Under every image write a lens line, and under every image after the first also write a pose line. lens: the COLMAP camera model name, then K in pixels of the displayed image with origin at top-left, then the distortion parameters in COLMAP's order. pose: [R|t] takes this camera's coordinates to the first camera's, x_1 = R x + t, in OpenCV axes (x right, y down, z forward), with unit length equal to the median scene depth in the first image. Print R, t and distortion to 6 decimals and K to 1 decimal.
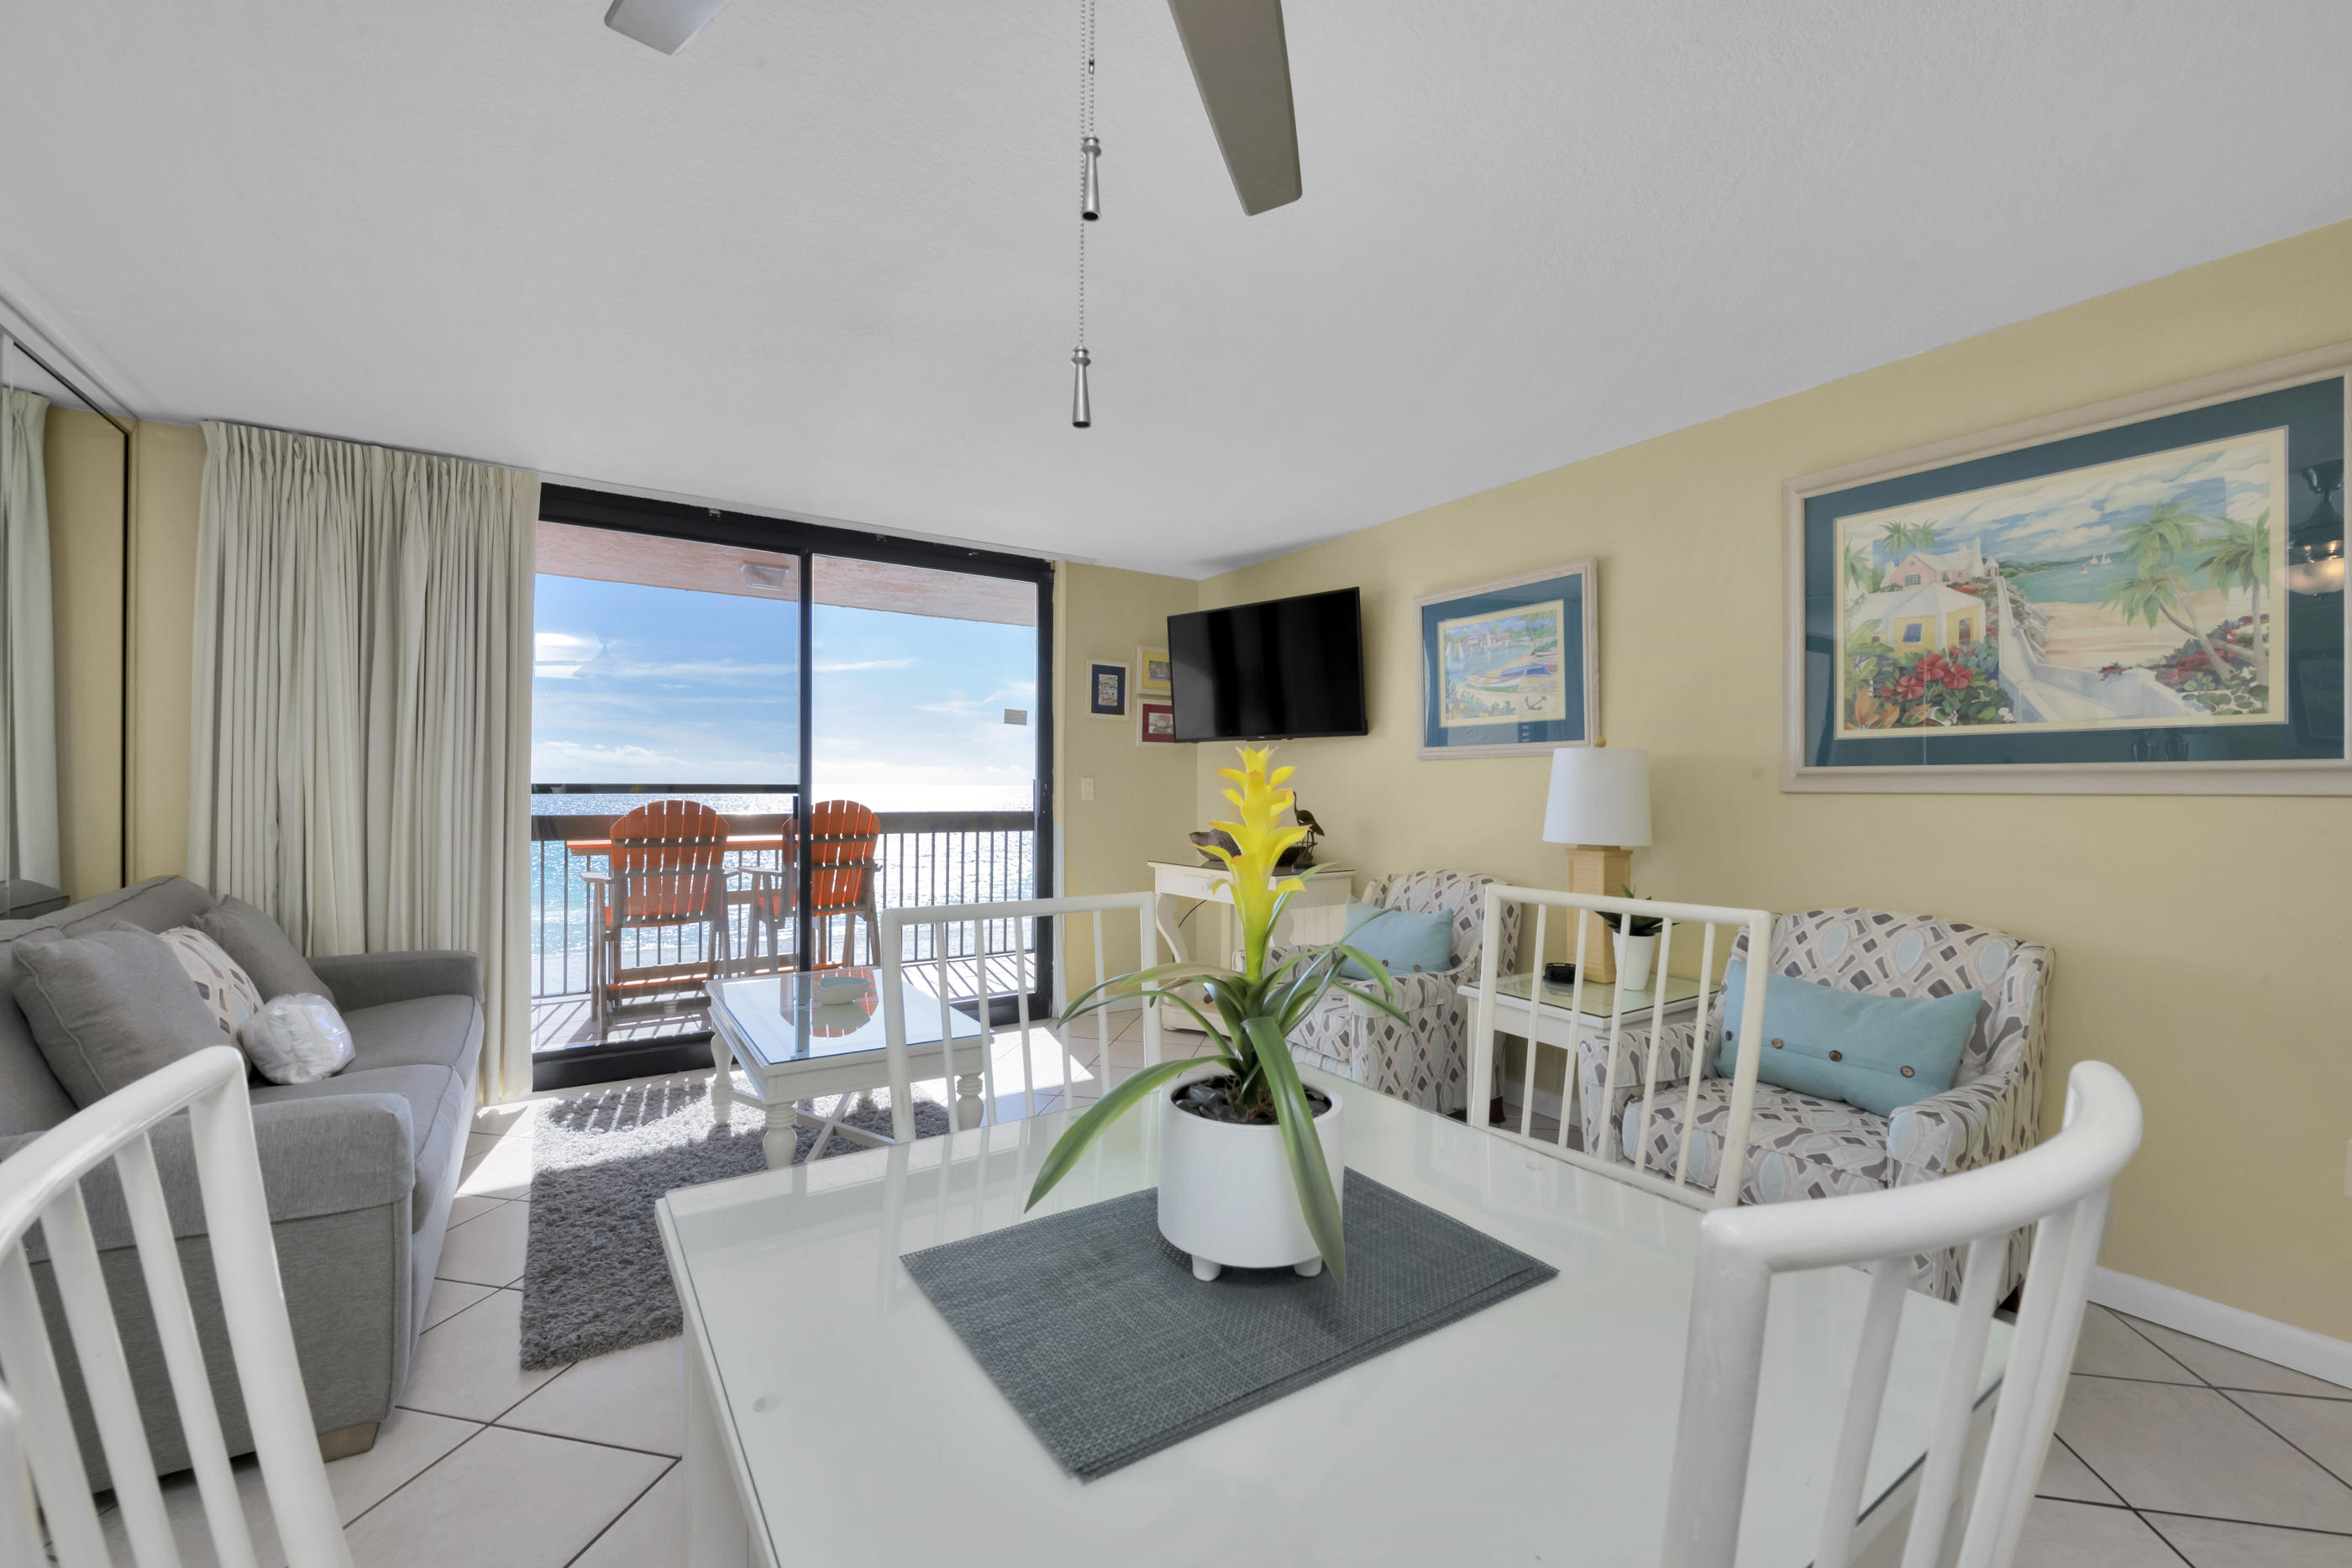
lens RADIAL K [[915.6, 0, 1154.6], [0, 915.6, 758.2], [0, 0, 1]] dist [-0.000031, 0.000104]
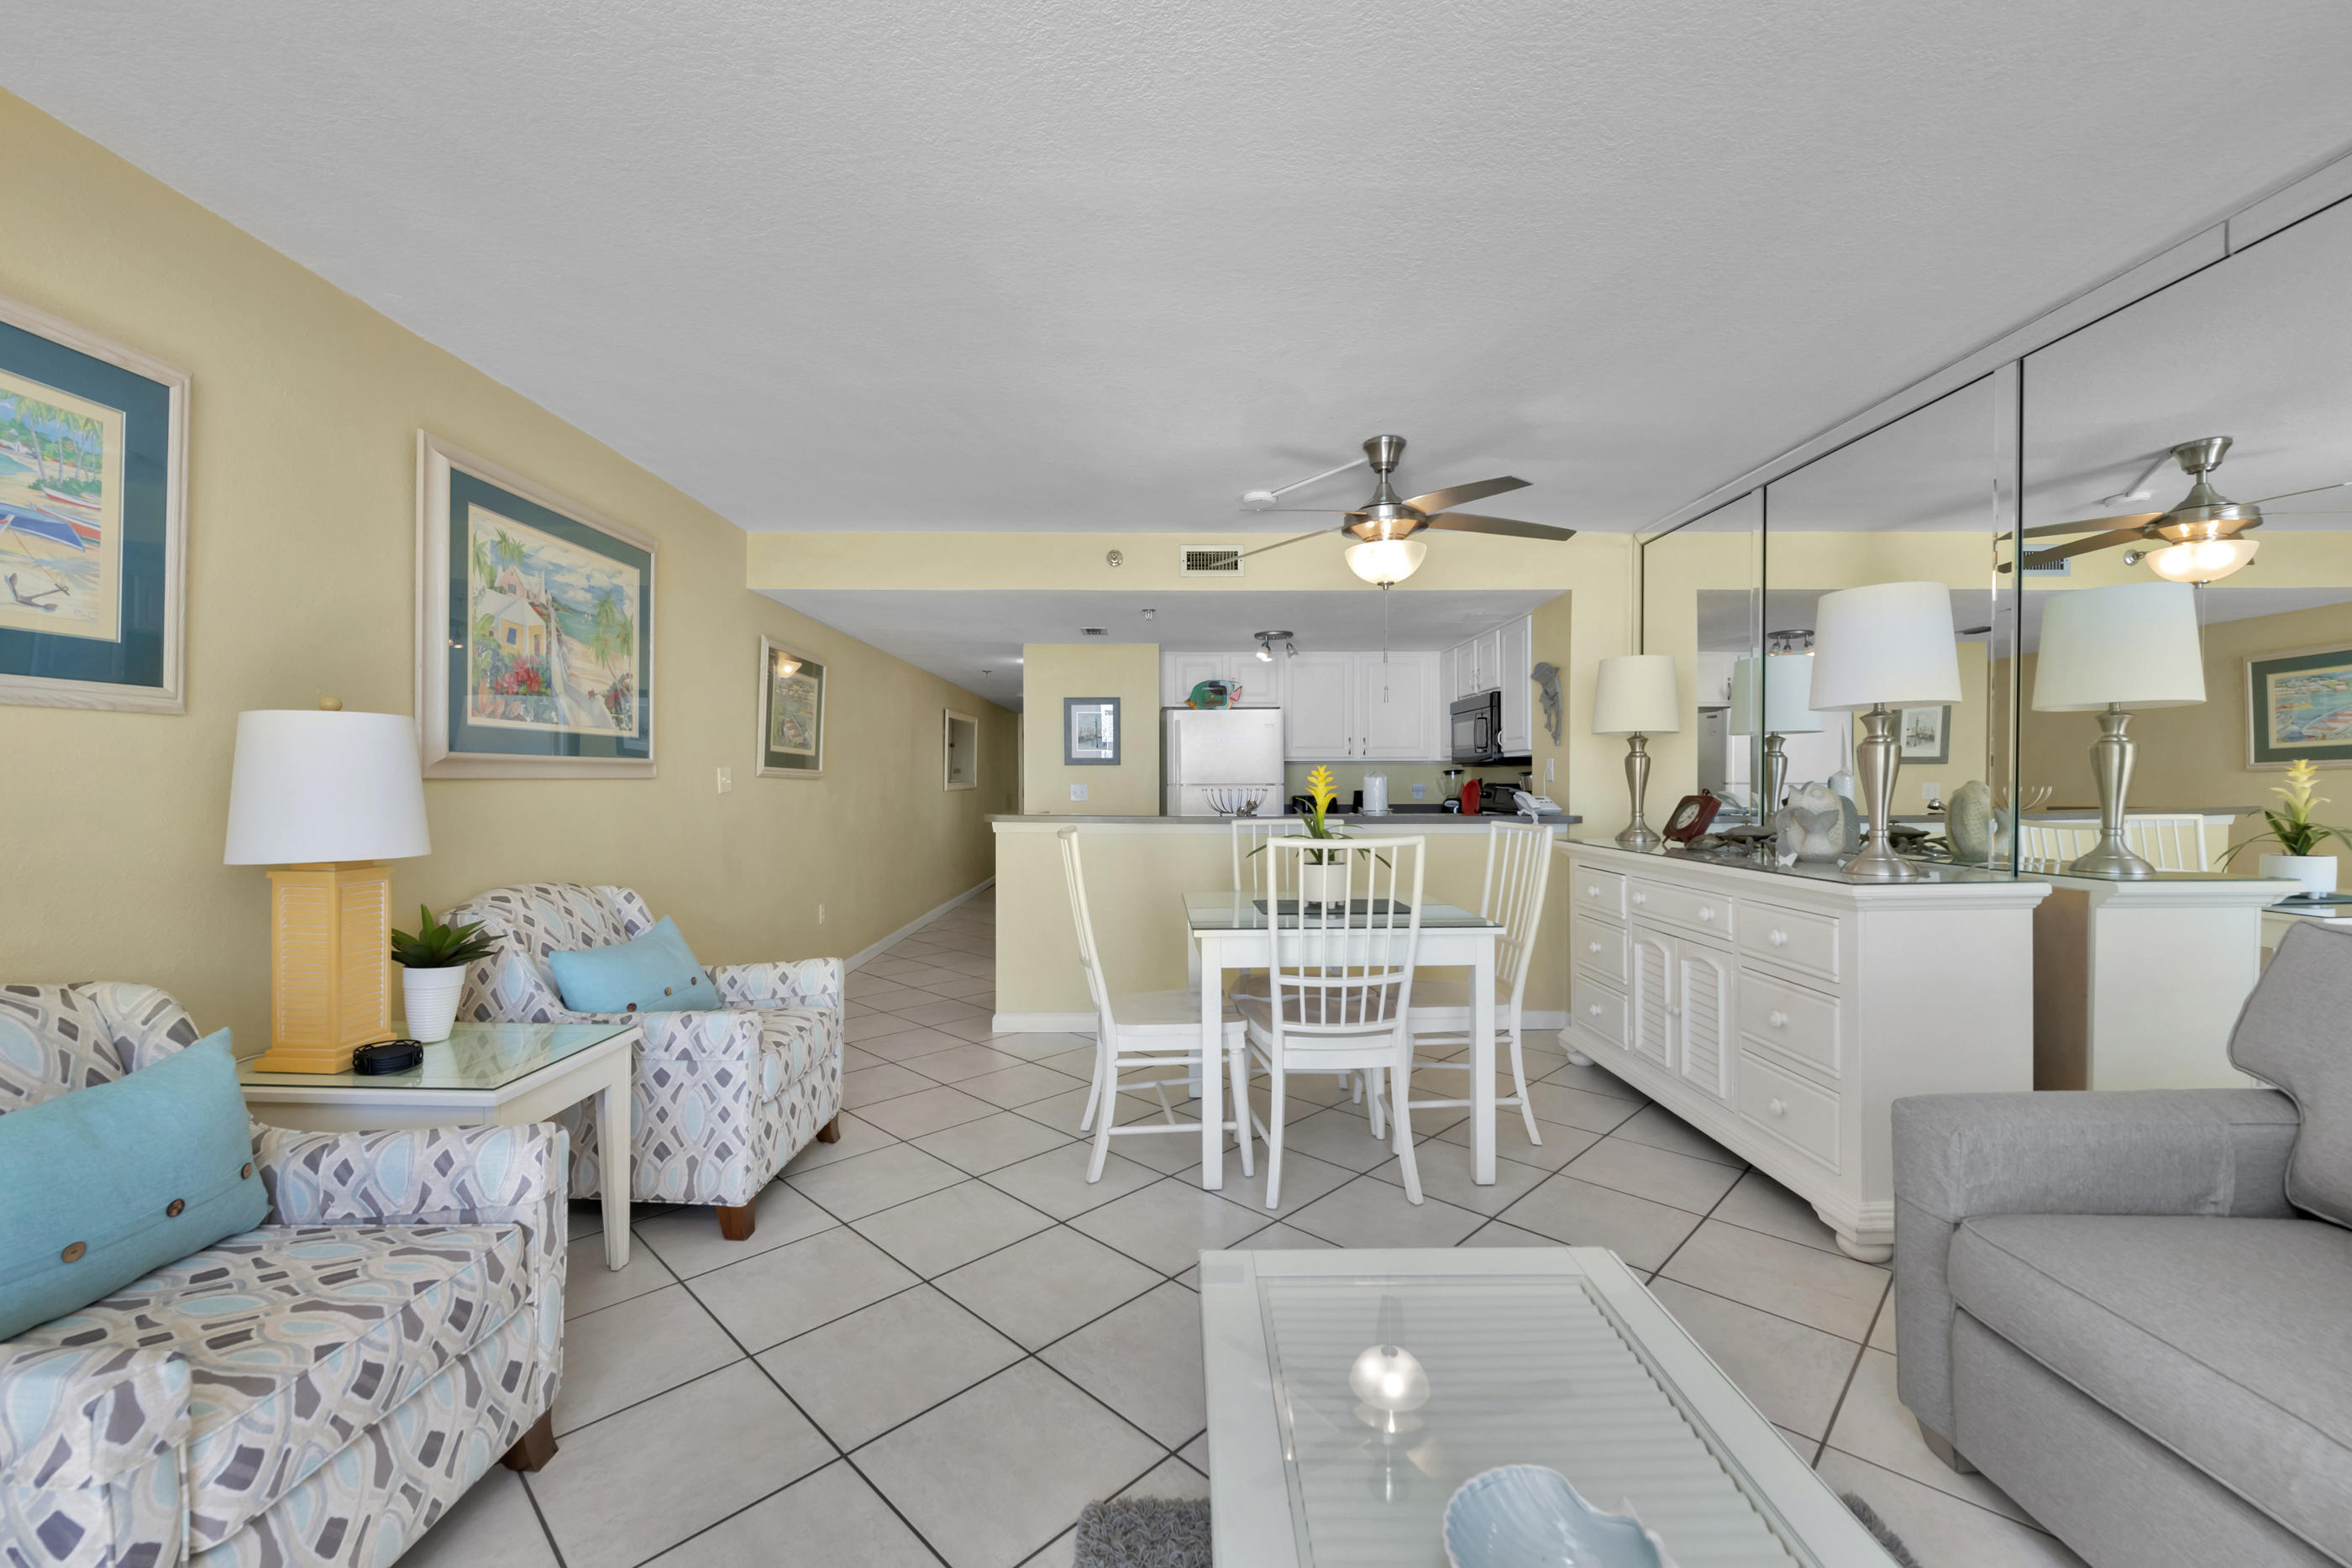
lens RADIAL K [[953.1, 0, 1176.0], [0, 953.1, 784.0], [0, 0, 1]] dist [-0.001870, -0.003475]
pose [[-0.848719, -0.009836, 0.528753, -0.458724], [-0.023515, 0.999540, -0.019151, 0.045009], [-0.528322, -0.028688, -0.848559, 1.489192]]
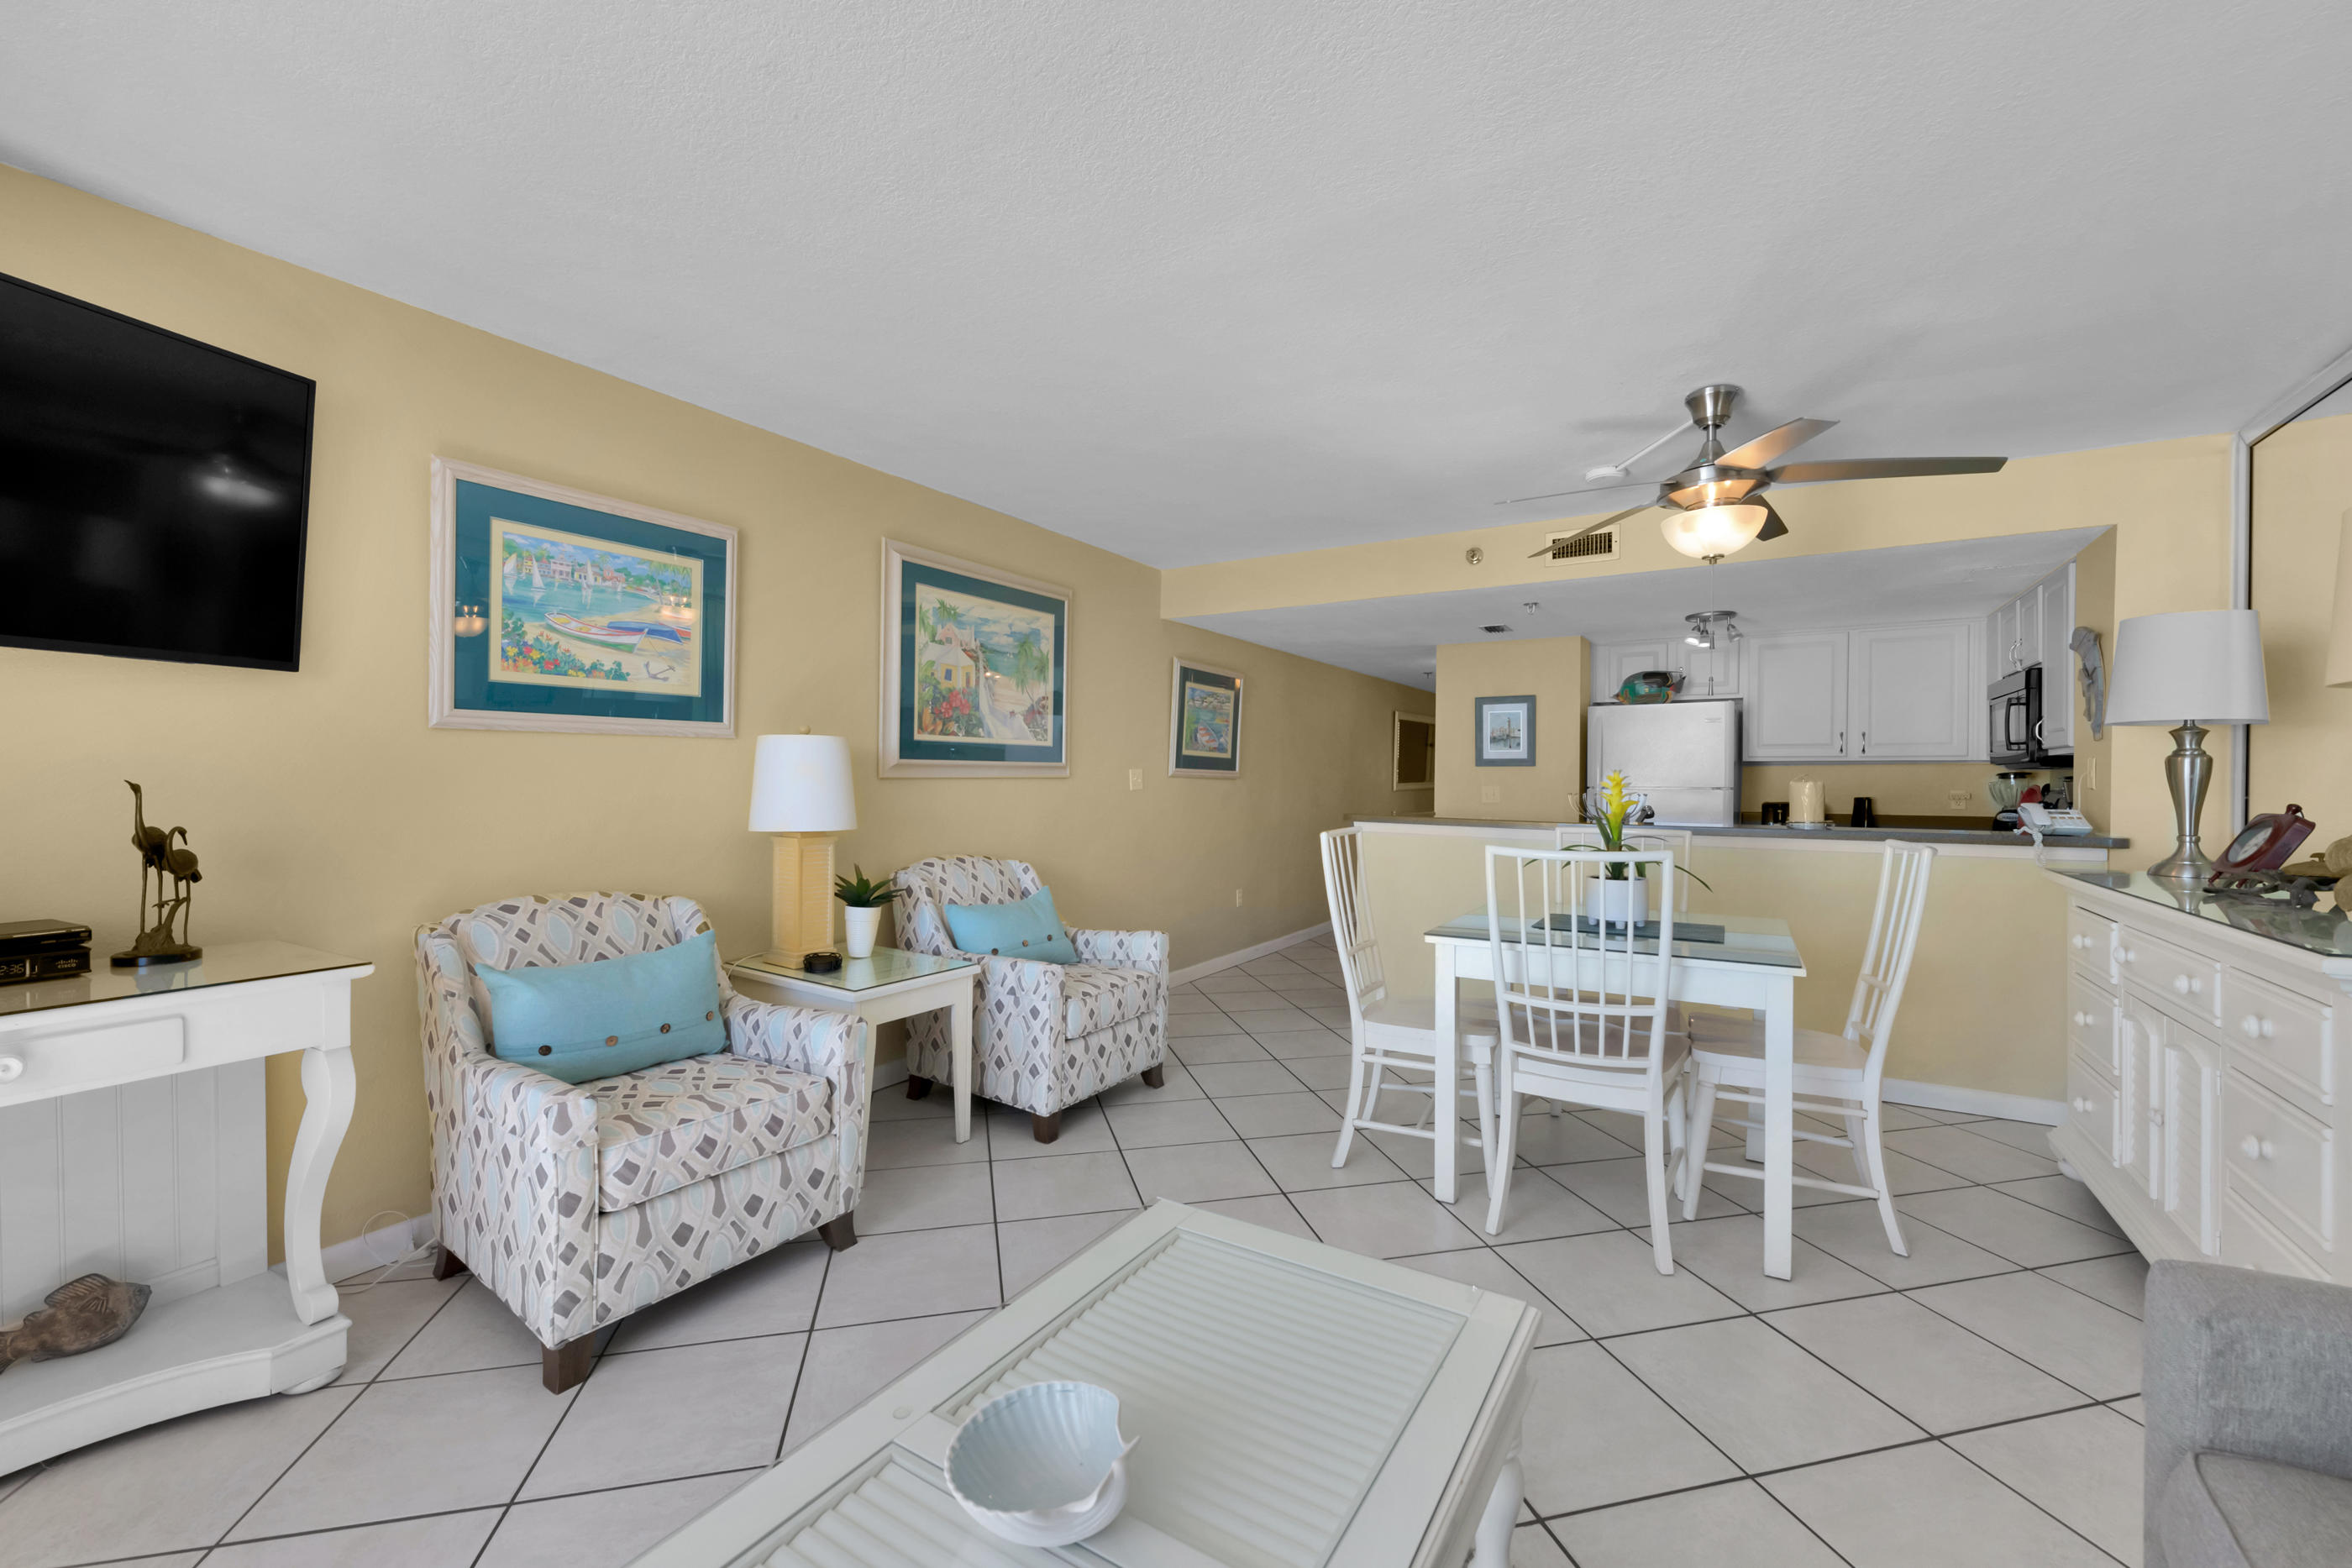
lens RADIAL K [[947.2, 0, 1176.8], [0, 947.2, 777.0], [0, 0, 1]] dist [0.001242, -0.007020]
pose [[-0.426971, -0.011309, 0.904195, -0.750743], [-0.039541, 0.999199, -0.006175, 0.029002], [-0.903401, -0.038390, -0.427076, 1.273062]]
